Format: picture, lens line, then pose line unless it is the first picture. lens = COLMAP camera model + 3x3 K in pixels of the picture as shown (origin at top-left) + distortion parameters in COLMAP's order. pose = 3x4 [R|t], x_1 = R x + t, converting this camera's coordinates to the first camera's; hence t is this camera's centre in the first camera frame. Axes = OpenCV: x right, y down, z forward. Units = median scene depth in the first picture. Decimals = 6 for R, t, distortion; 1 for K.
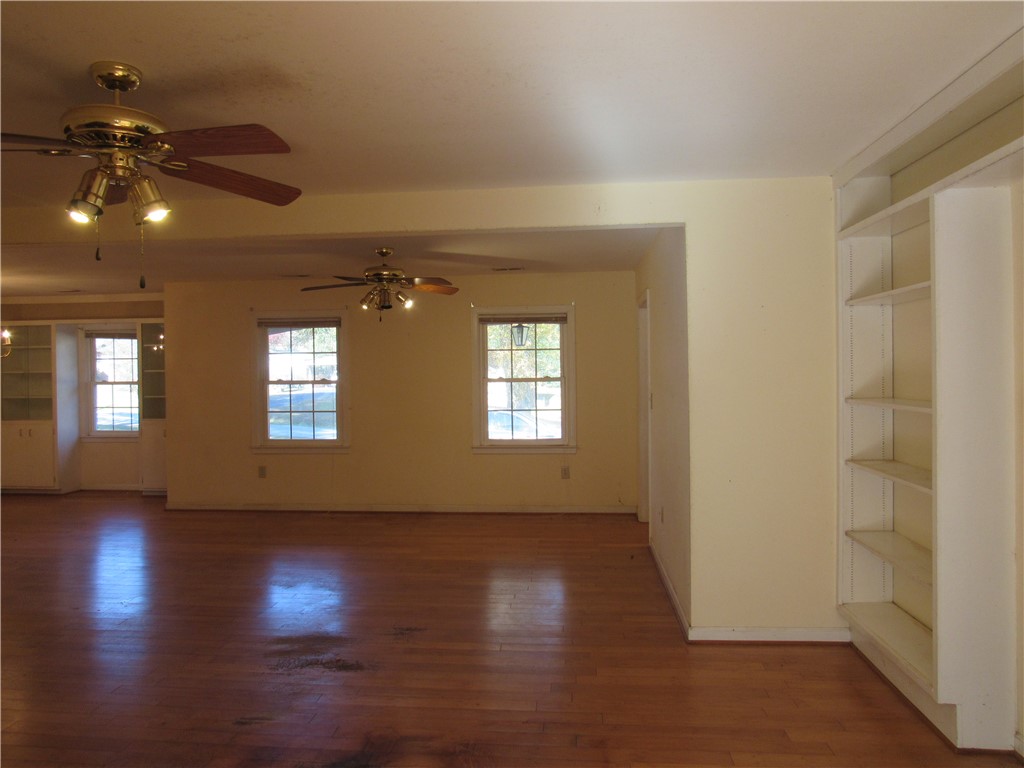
lens RADIAL K [[735.5, 0, 510.0], [0, 735.5, 380.6], [0, 0, 1]] dist [-0.028827, 0.009594]
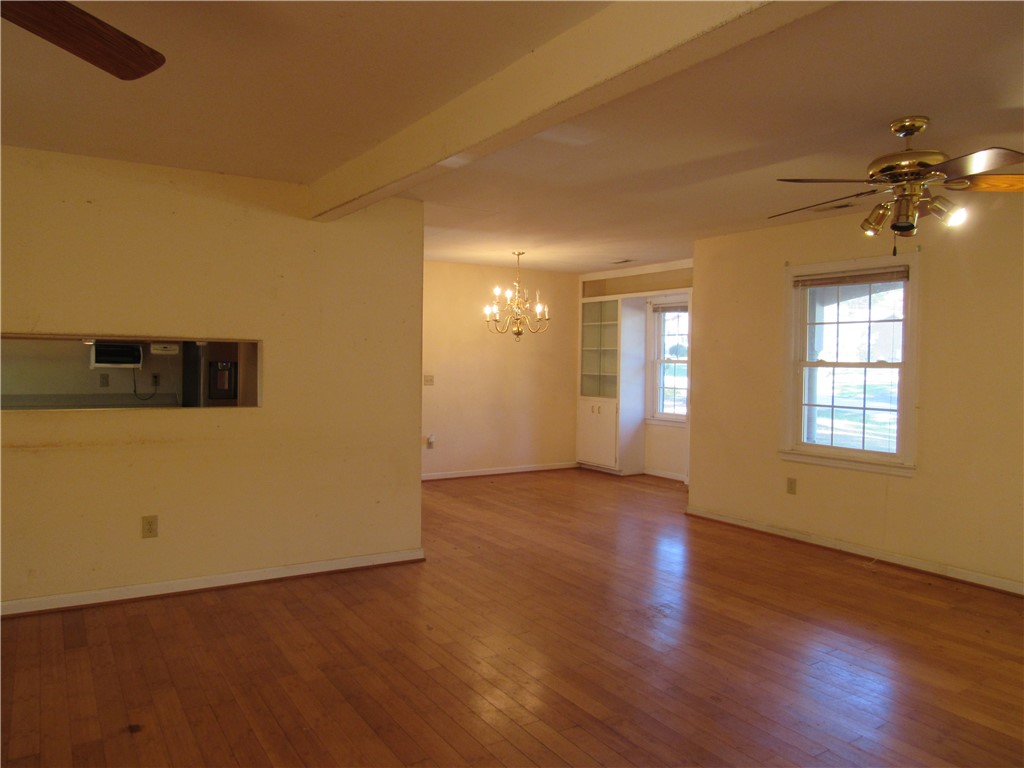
lens RADIAL K [[735.5, 0, 515.2], [0, 735.5, 392.4], [0, 0, 1]] dist [-0.028827, 0.009594]
pose [[0.613104, 0.054924, -0.788091, 0.059613], [-0.027462, 0.998459, 0.048221, 0.002799], [0.789525, -0.007922, 0.613668, 0.300815]]
